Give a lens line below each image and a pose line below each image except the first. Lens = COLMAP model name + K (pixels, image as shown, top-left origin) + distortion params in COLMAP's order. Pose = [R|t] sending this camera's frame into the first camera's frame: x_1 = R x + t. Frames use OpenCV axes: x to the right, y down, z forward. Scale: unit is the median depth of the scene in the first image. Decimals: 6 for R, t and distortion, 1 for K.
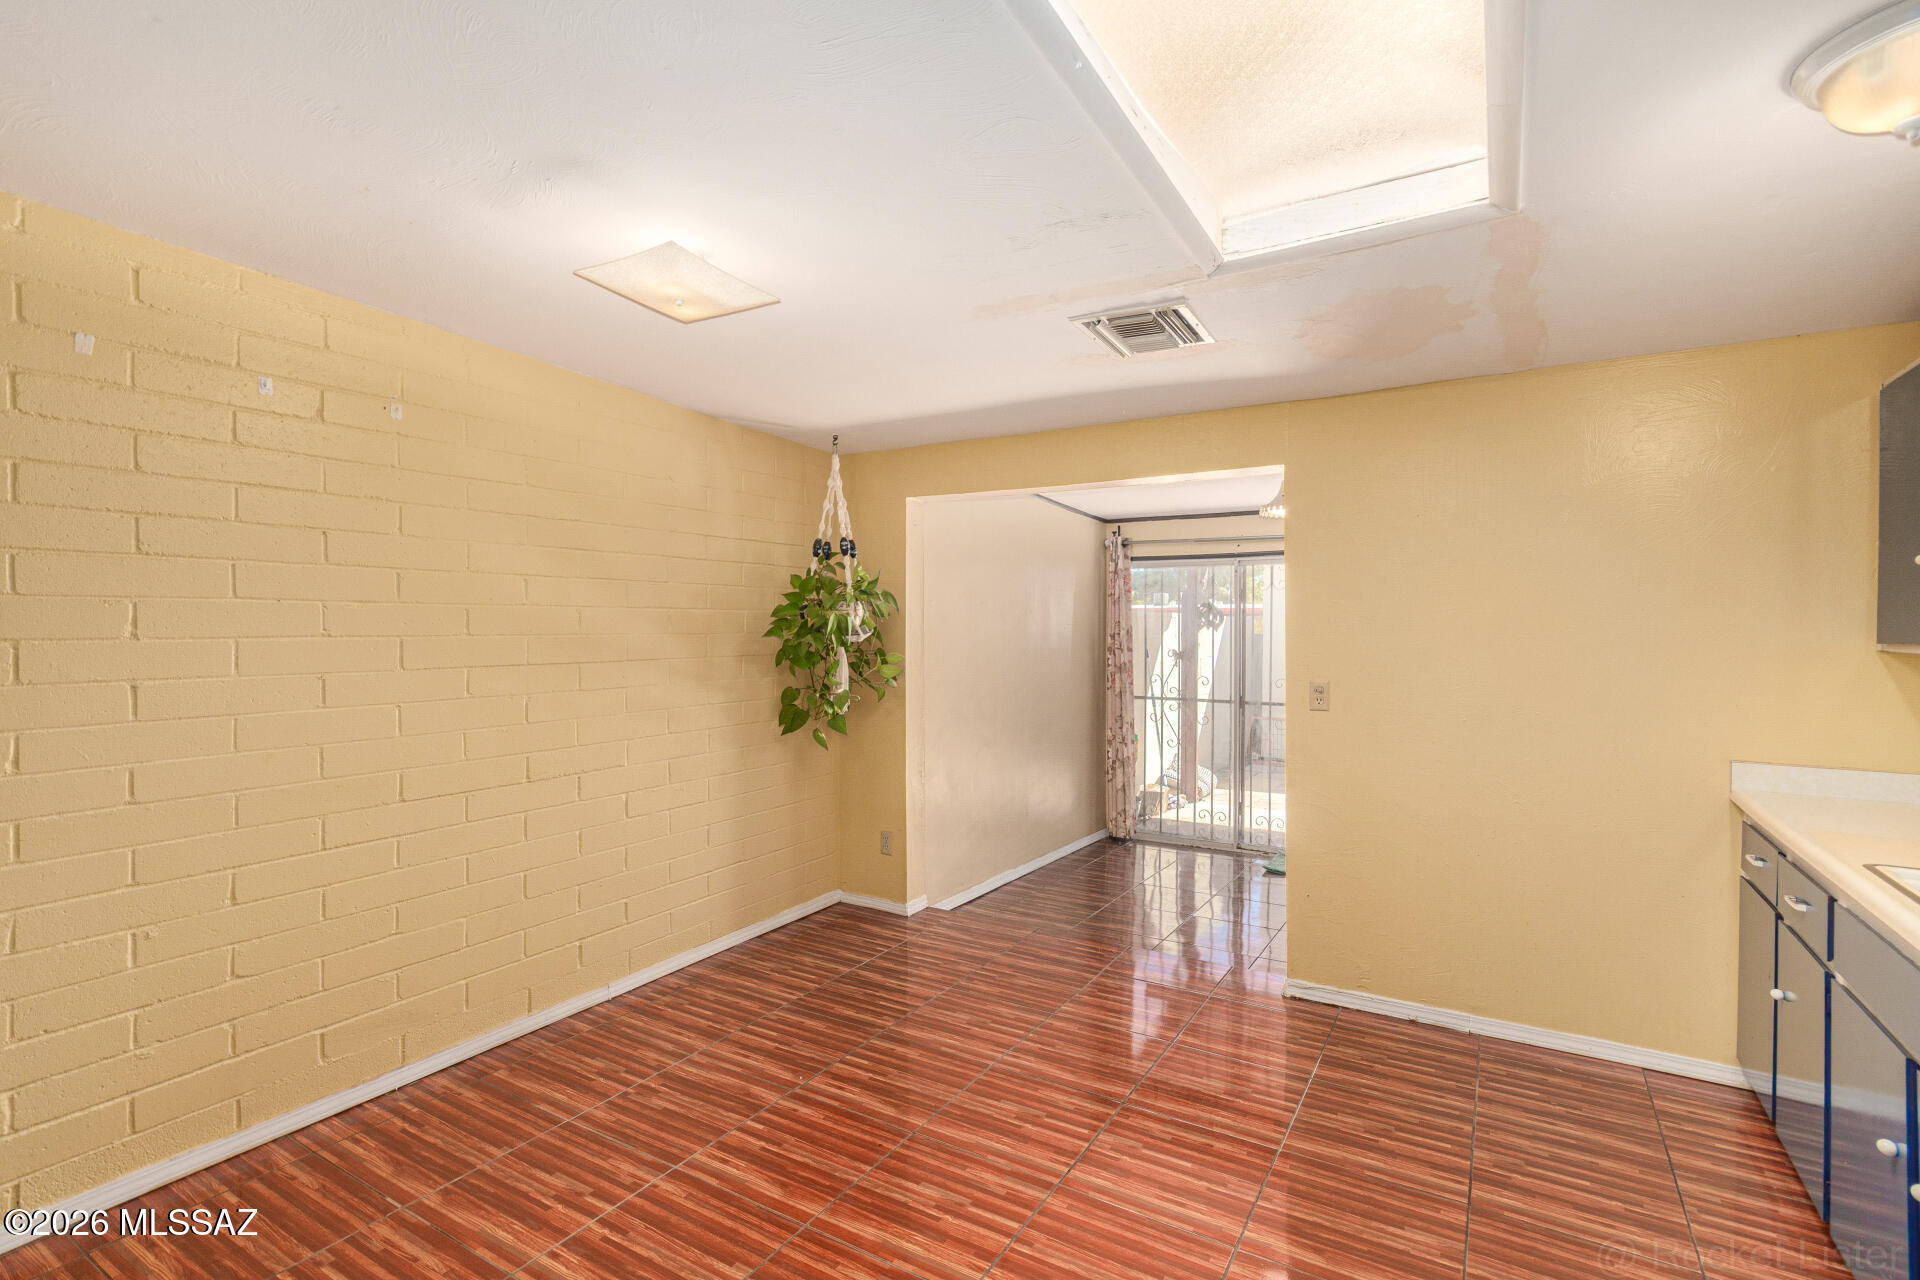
lens RADIAL K [[900.1, 0, 965.7], [0, 900.1, 629.6], [0, 0, 1]] dist [0.000970, 0.000174]
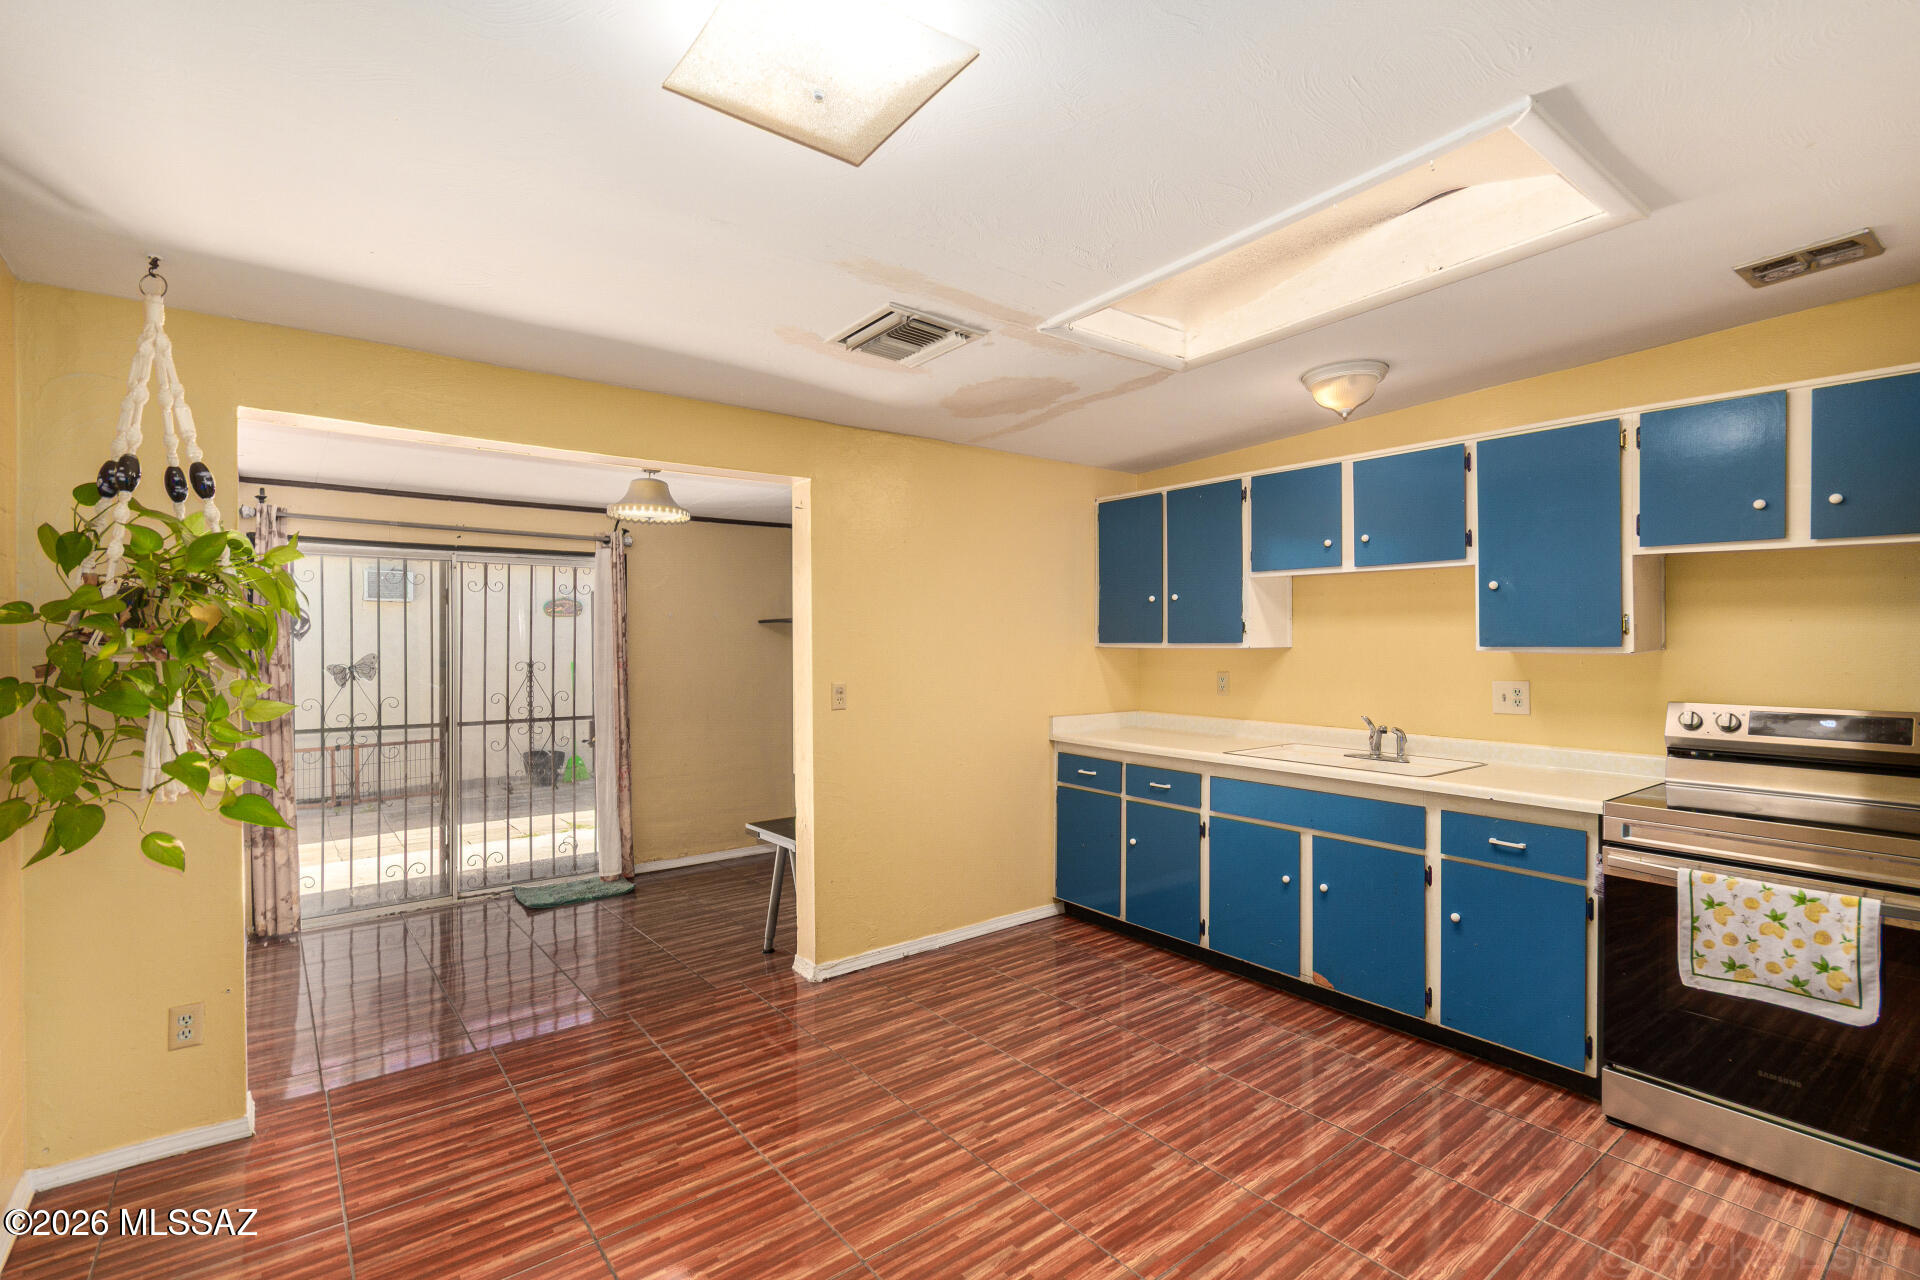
lens RADIAL K [[890.5, 0, 989.4], [0, 890.5, 641.2], [0, 0, 1]] dist [0.000204, 0.000136]
pose [[0.329008, -0.006261, 0.944307, -0.570724], [0.003297, 0.999980, 0.005481, 0.001335], [-0.944322, 0.001310, 0.329022, 0.470292]]
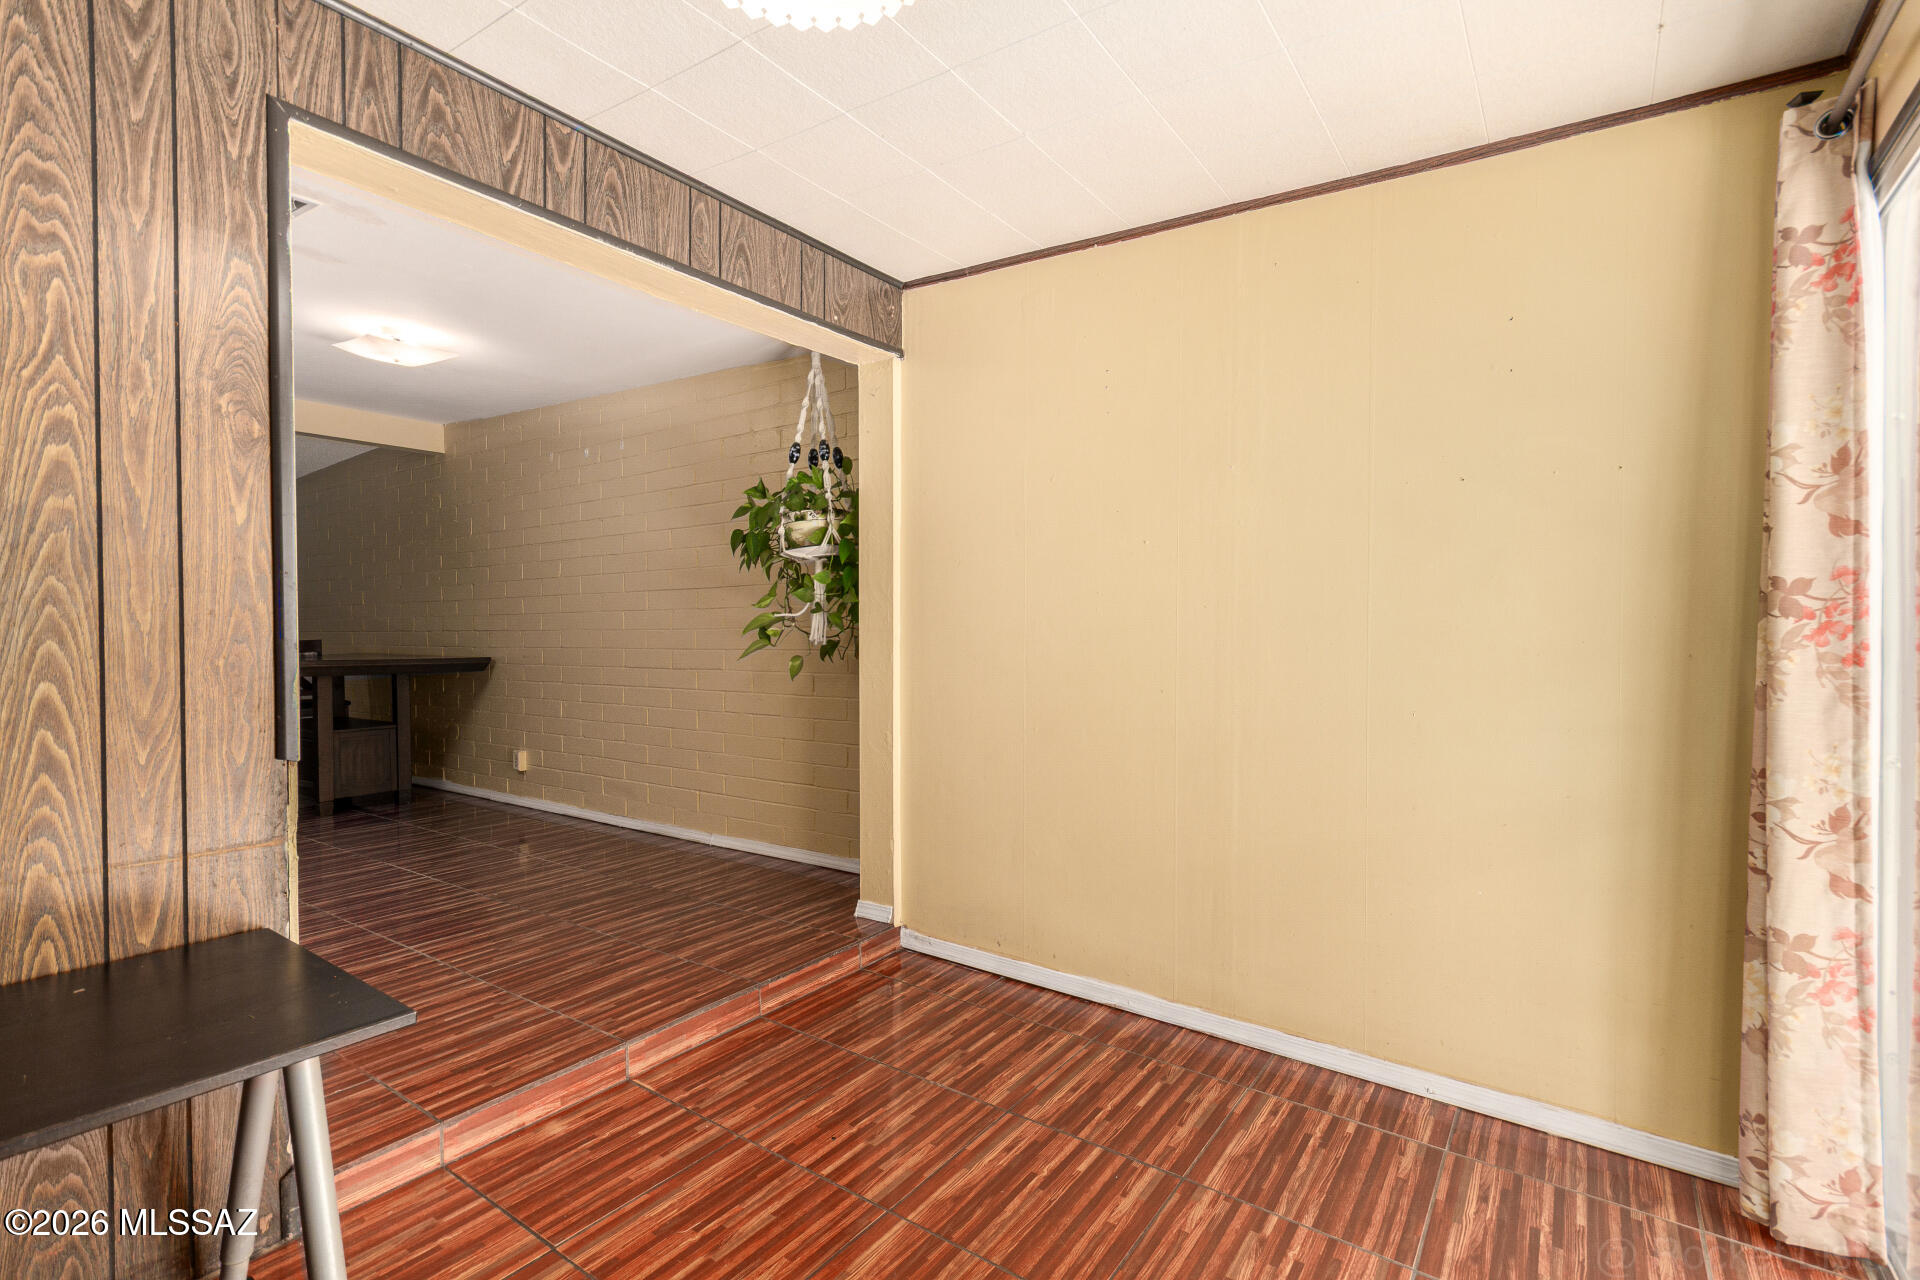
lens RADIAL K [[900.1, 0, 965.7], [0, 900.1, 629.6], [0, 0, 1]] dist [0.000970, 0.000174]
pose [[-0.078391, -0.001335, -0.996922, 0.859447], [0.001033, 0.999998, -0.001420, 0.105410], [0.996922, -0.001142, -0.078390, 1.466982]]
